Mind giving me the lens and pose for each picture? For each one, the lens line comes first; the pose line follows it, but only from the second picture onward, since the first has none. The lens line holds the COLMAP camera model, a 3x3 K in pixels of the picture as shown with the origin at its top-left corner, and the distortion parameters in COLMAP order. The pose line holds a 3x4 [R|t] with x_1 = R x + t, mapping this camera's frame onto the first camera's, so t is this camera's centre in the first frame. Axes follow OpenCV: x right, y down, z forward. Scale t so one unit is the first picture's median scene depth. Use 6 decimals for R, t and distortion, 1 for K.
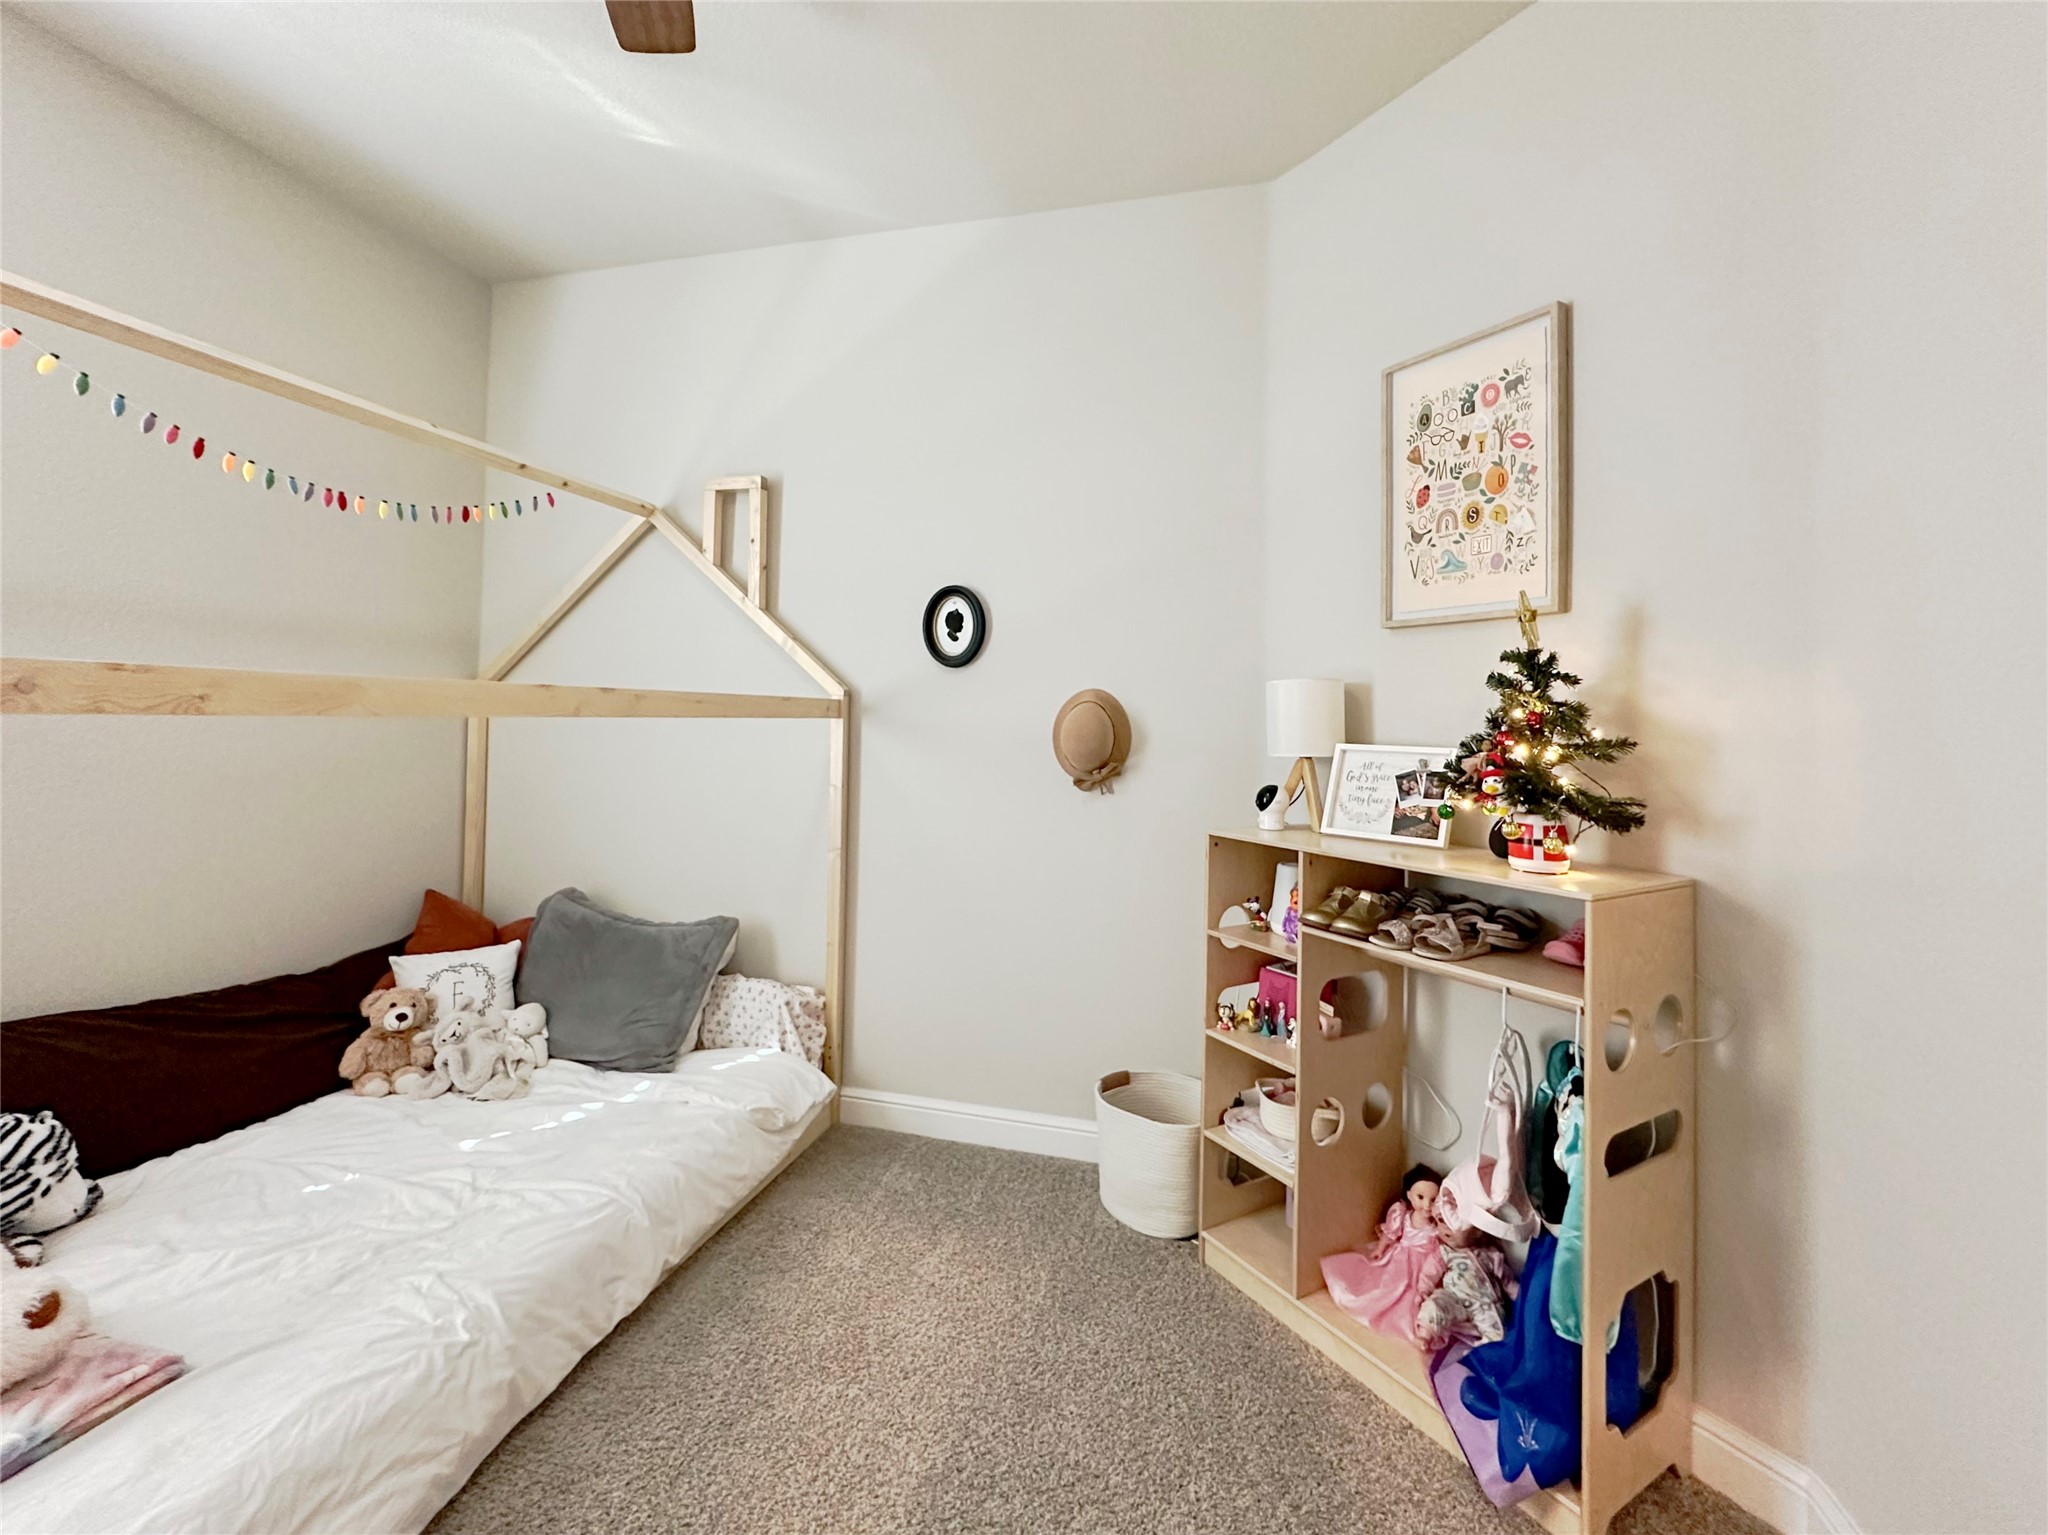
lens RADIAL K [[917.3, 0, 1026.8], [0, 917.3, 703.2], [0, 0, 1]] dist [-0.003697, 0.000471]
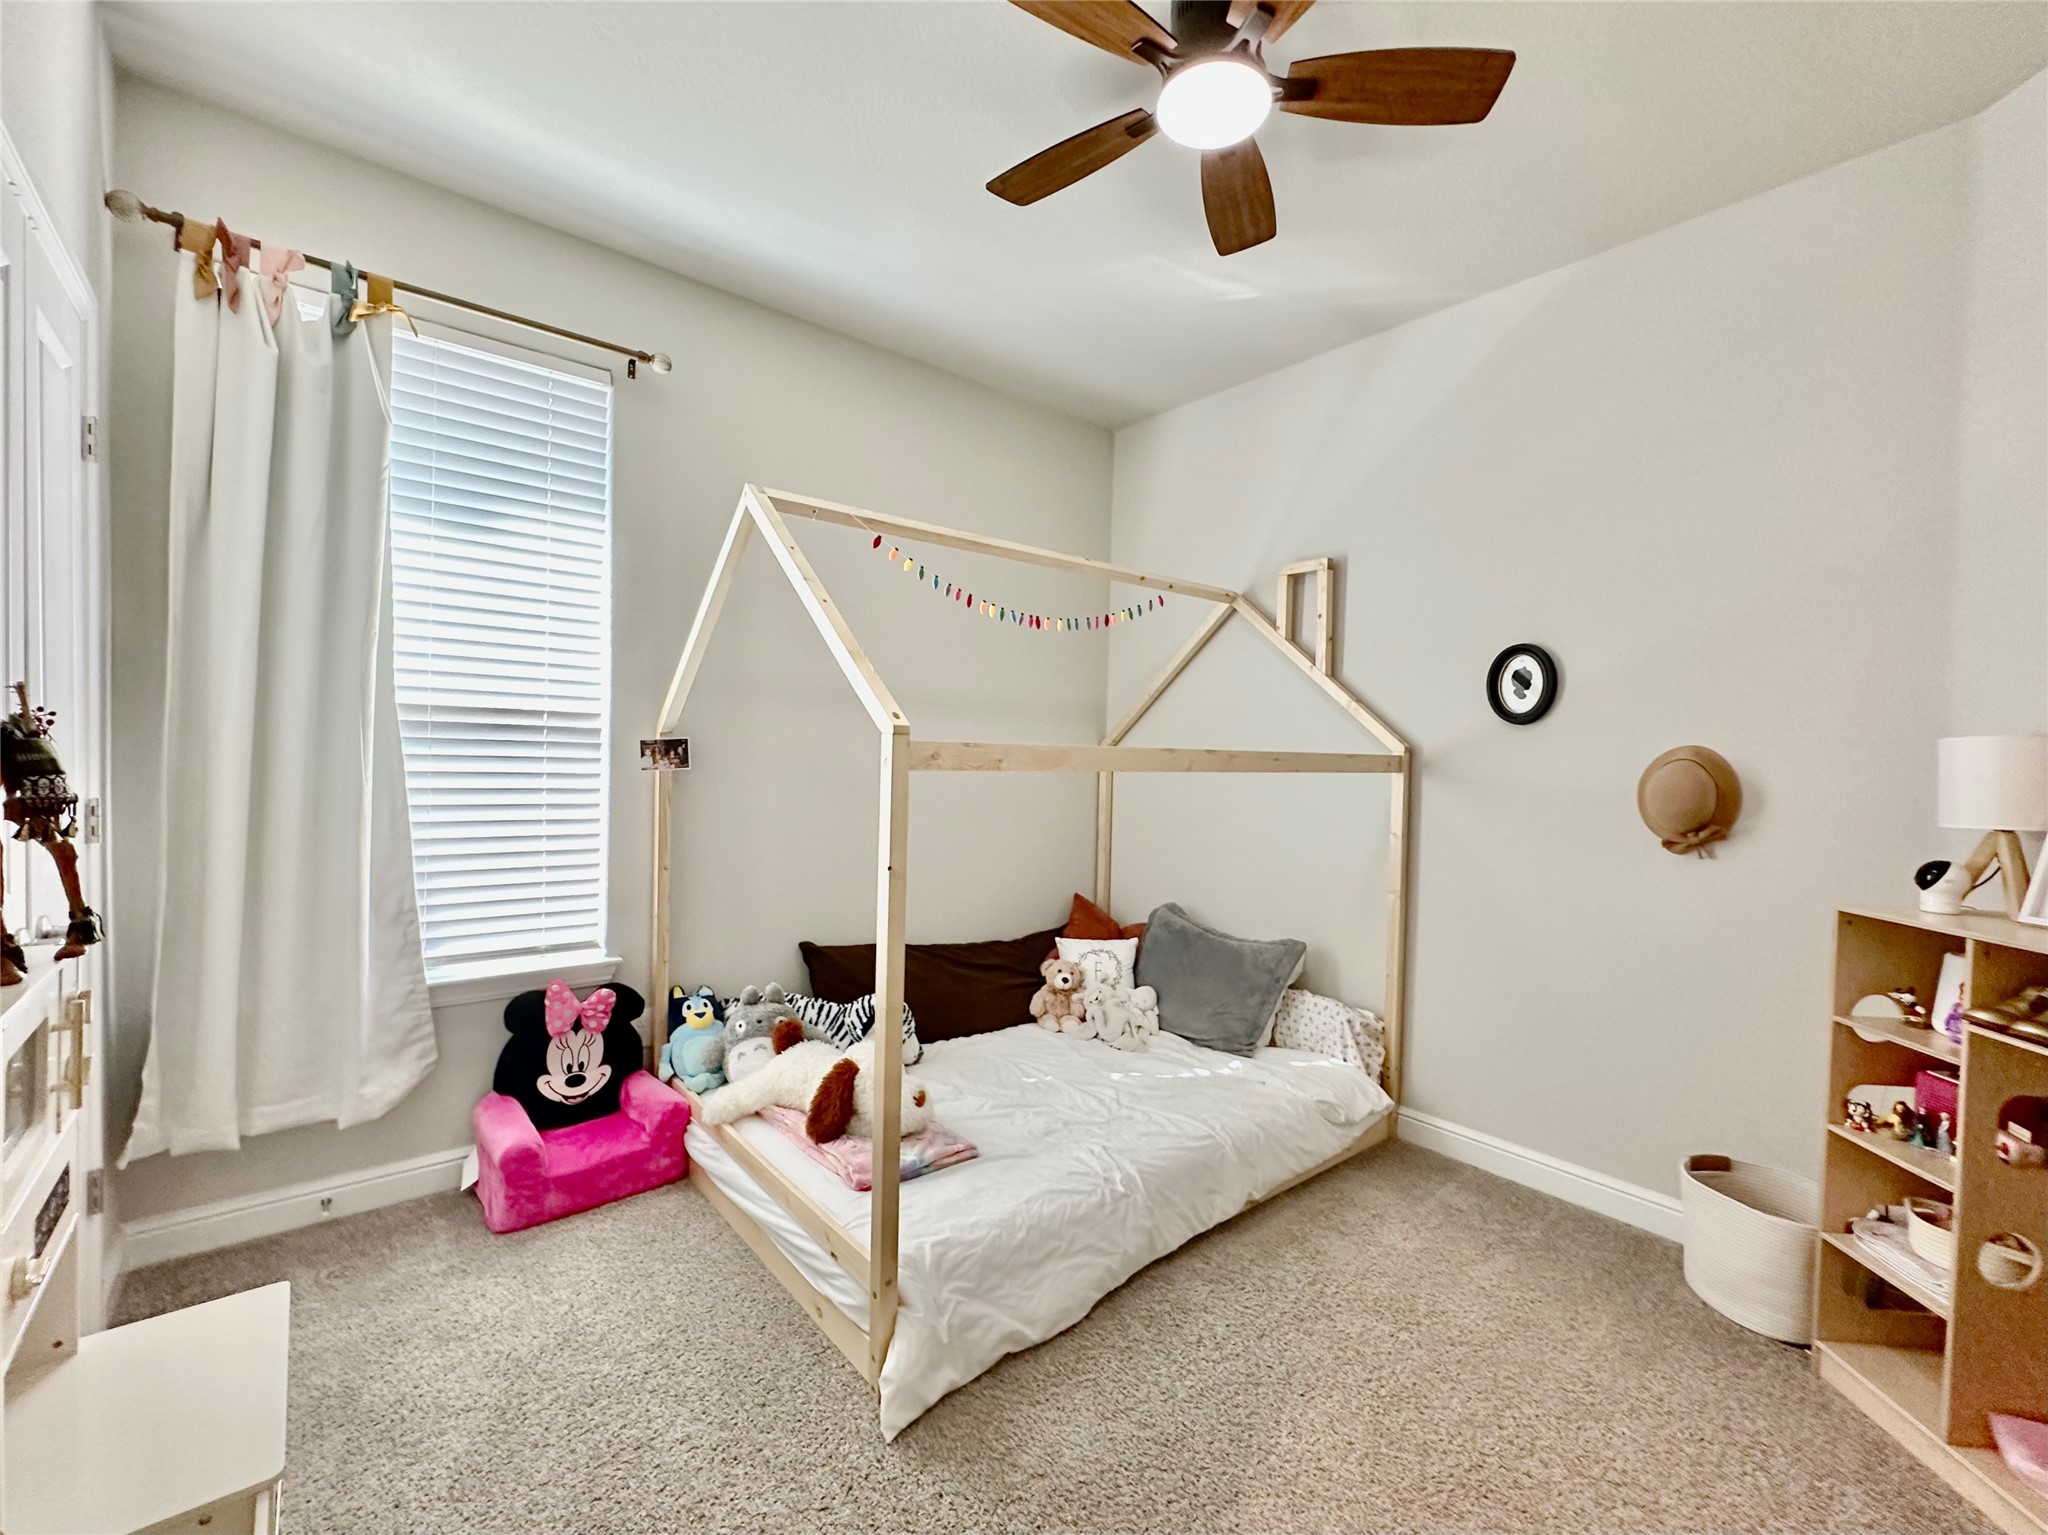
lens RADIAL K [[825.1, 0, 1024.0], [0, 825.1, 767.5], [0, 0, 1]] dist [-0.003759, 0.000135]
pose [[0.806682, 0.009030, -0.590916, 0.028222], [-0.000377, 0.999891, 0.014765, -0.007870], [0.590985, -0.011688, 0.806598, -0.111282]]
